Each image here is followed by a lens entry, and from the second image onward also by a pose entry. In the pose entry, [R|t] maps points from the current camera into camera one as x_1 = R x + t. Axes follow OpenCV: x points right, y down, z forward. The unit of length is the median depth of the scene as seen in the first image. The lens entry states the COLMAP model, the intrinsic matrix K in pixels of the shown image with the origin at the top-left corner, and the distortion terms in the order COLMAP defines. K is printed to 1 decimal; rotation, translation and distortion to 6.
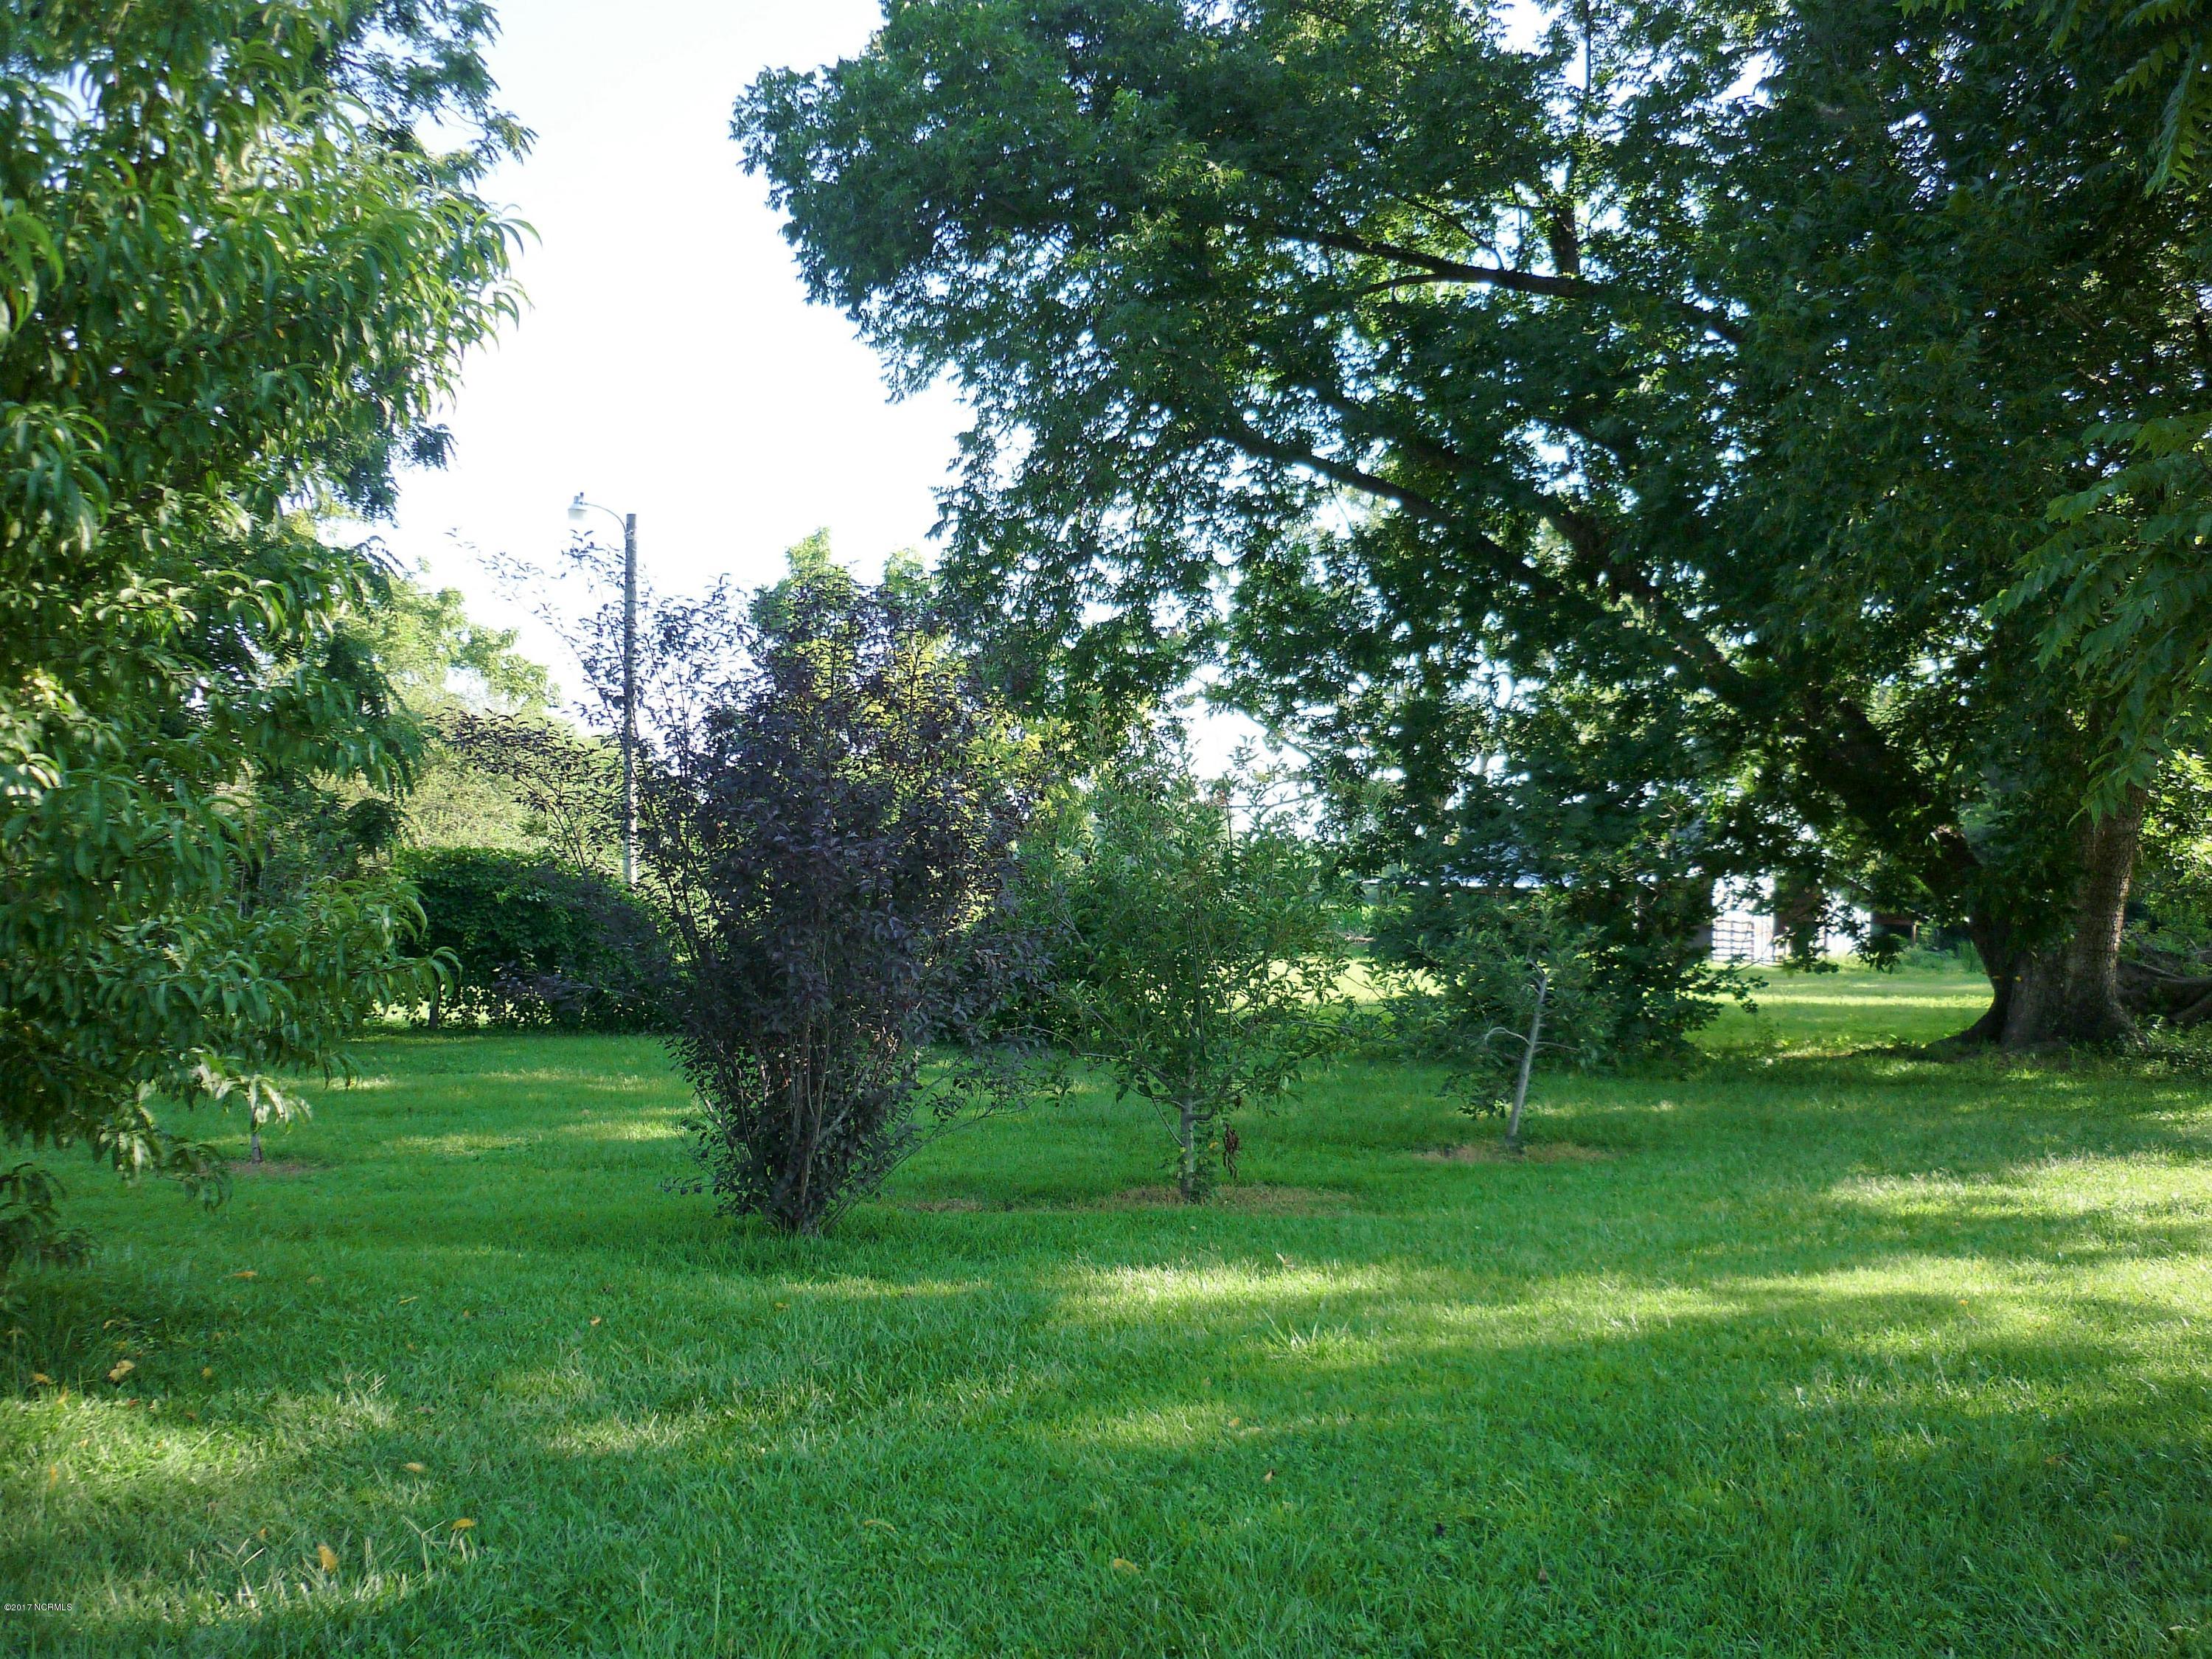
lens RADIAL K [[2291.1, 0, 1110.1], [0, 2291.1, 833.2], [0, 0, 1]] dist [-0.000083, 0.000000]
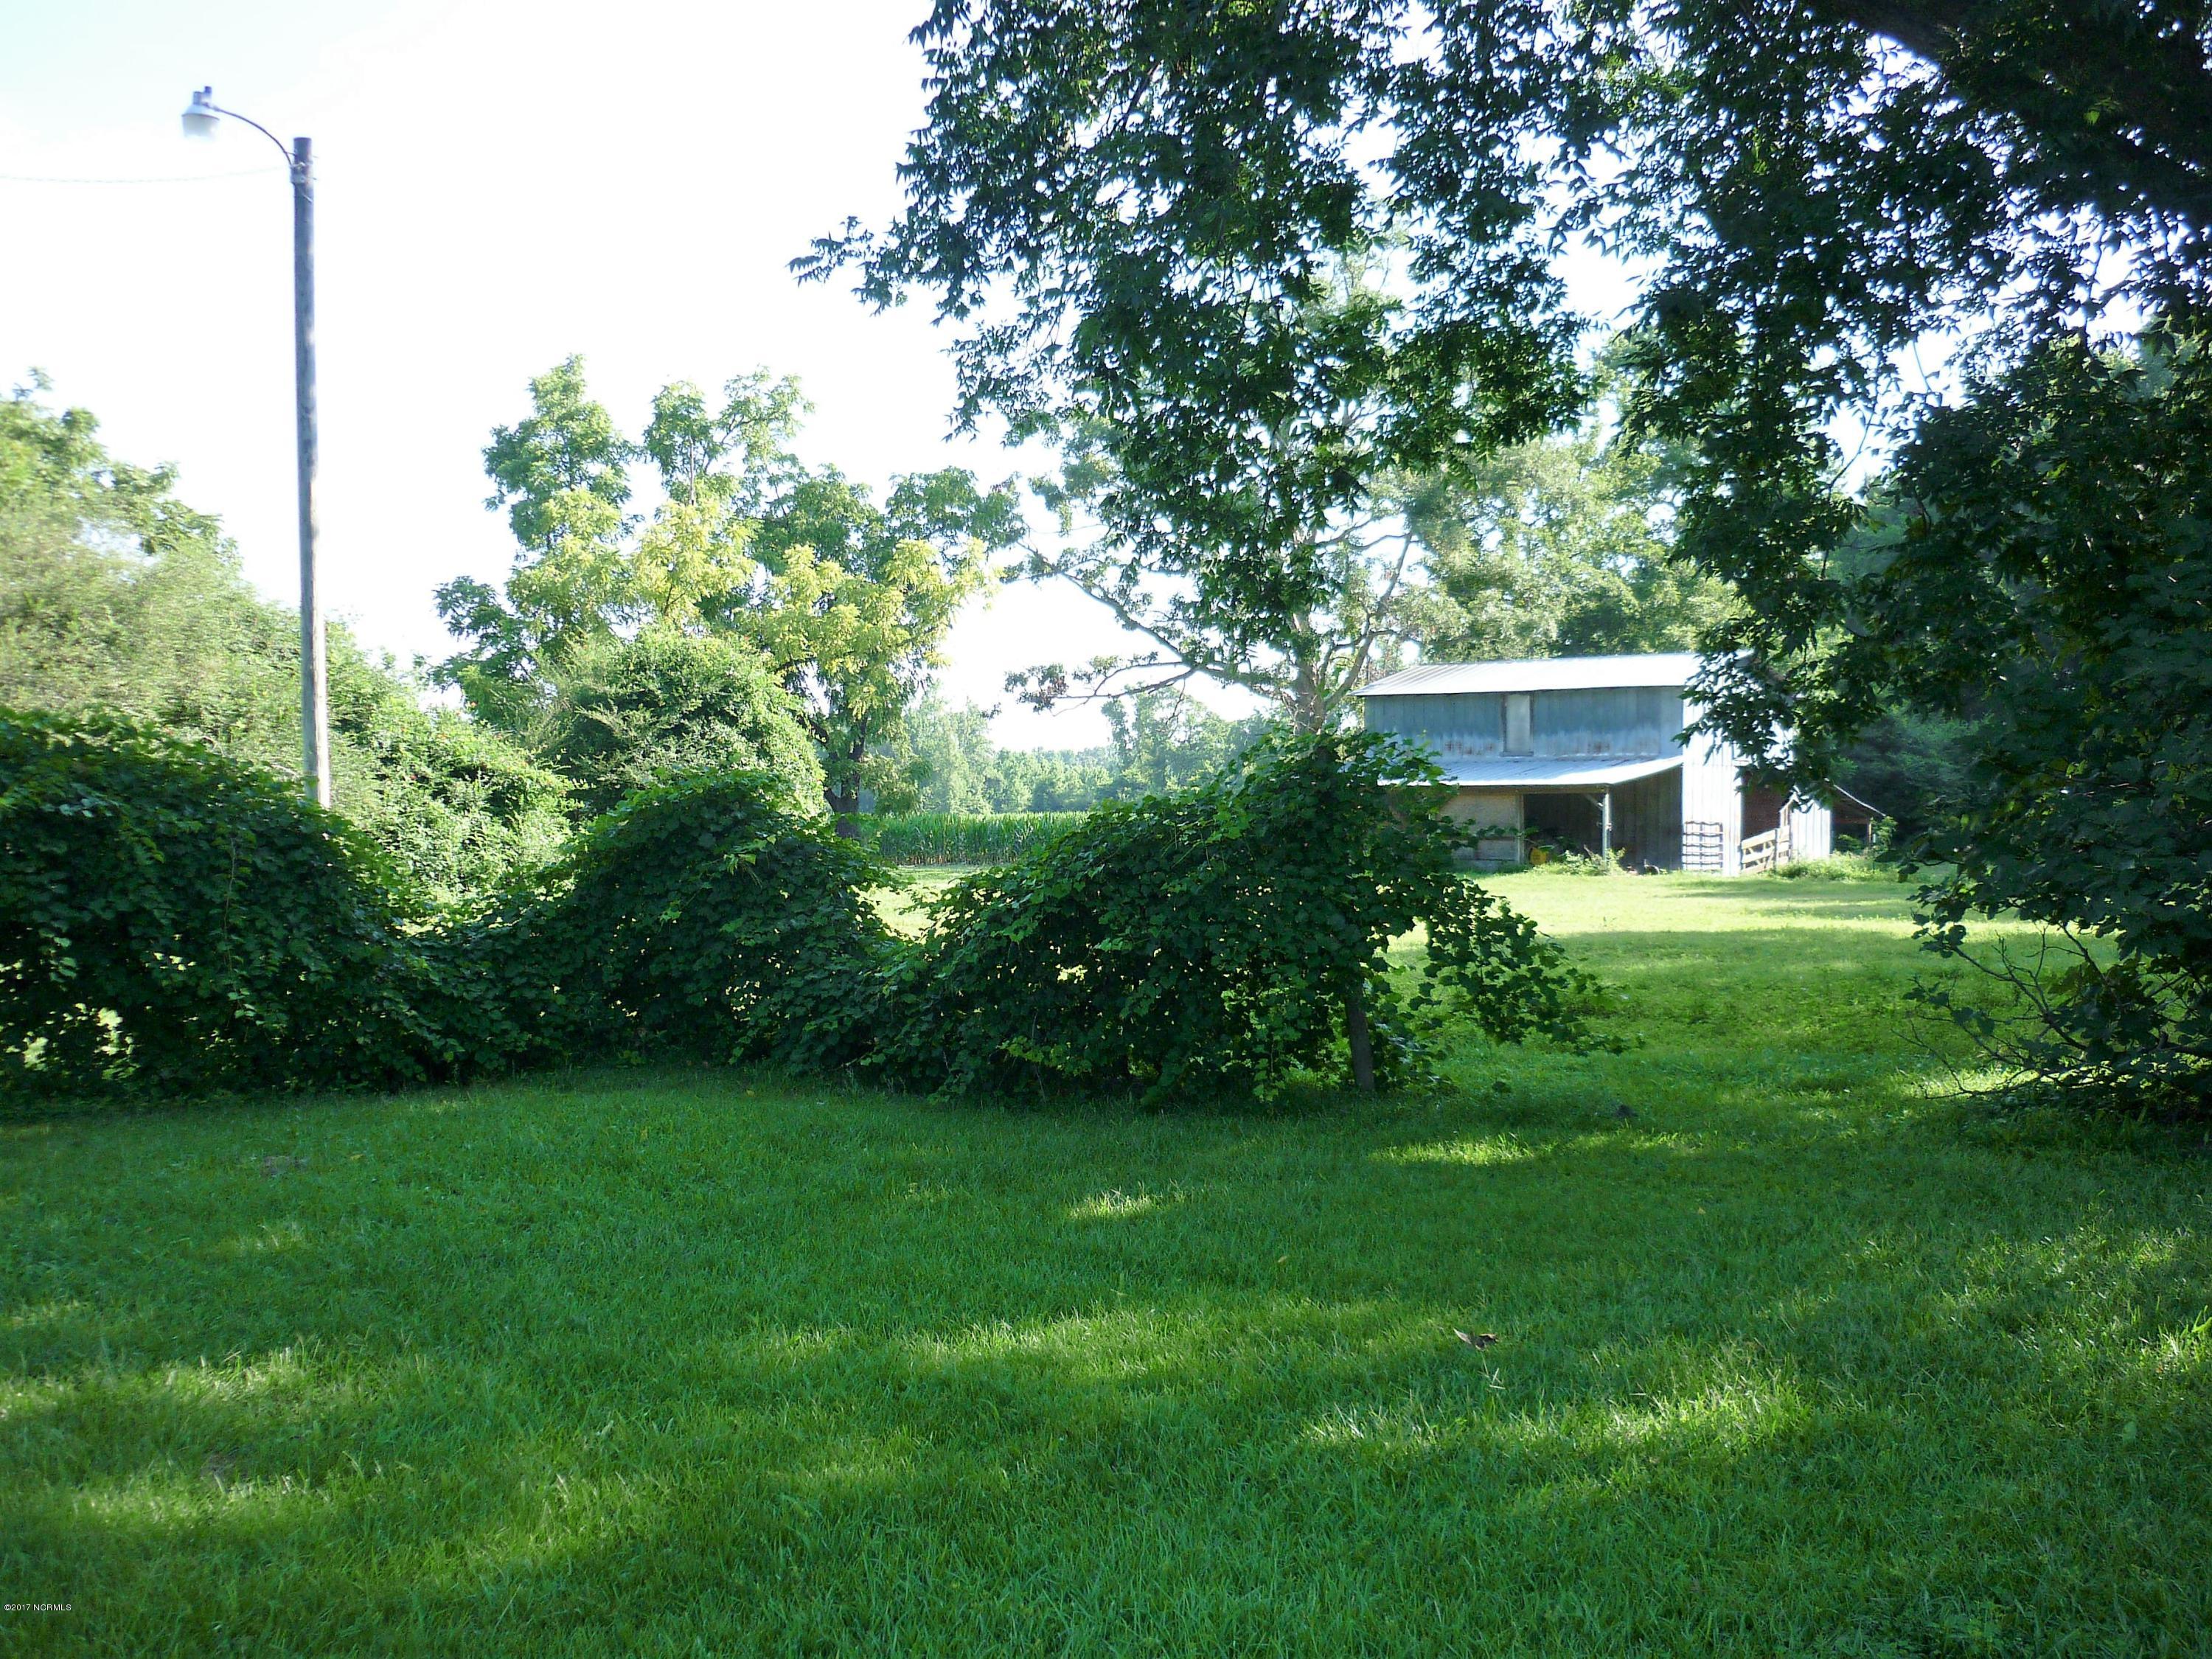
lens RADIAL K [[2291.1, 0, 1098.7], [0, 2291.1, 825.3], [0, 0, 1]] dist [-0.000083, 0.000000]
pose [[0.993899, -0.018126, 0.108793, -0.039630], [0.014344, 0.999269, 0.035445, 0.007146], [-0.109356, -0.033669, 0.993432, 0.208822]]
